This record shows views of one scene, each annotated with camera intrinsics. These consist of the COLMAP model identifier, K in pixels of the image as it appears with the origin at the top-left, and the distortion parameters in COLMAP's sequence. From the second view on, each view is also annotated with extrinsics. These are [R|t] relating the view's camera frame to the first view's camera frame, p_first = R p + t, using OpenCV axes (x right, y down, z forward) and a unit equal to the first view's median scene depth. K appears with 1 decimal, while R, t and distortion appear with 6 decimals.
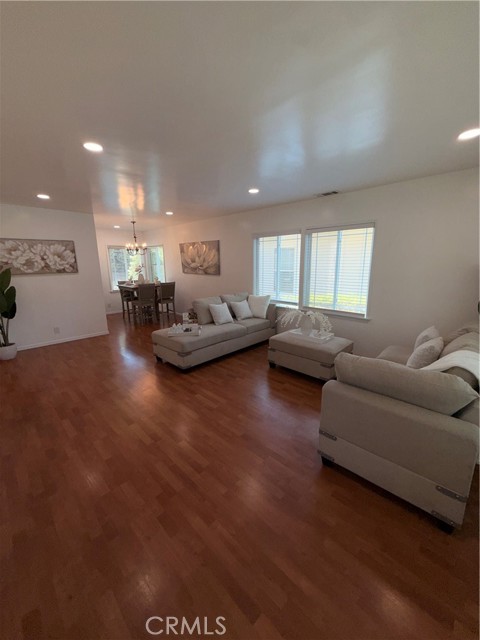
lens RADIAL K [[255.2, 0, 239.2], [0, 255.2, 319.2], [0, 0, 1]] dist [-0.005765, -0.000012]
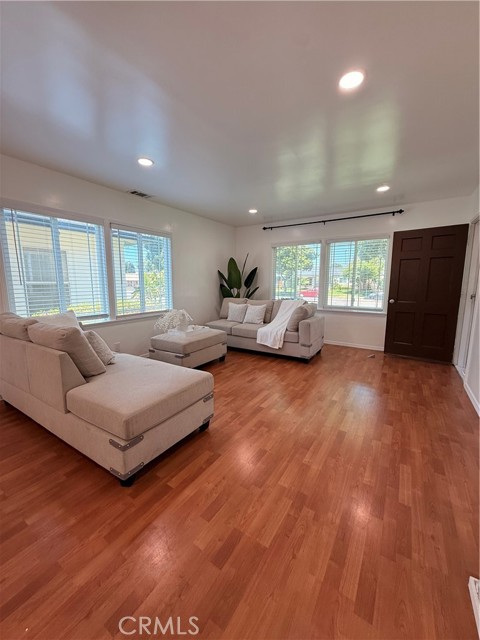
lens RADIAL K [[255.2, 0, 241.7], [0, 255.2, 319.5], [0, 0, 1]] dist [-0.005765, -0.000012]
pose [[-0.209884, -0.137053, 0.968073, -0.659749], [0.218262, 0.958573, 0.183029, -0.108030], [-0.953053, 0.249709, -0.171276, 0.802732]]
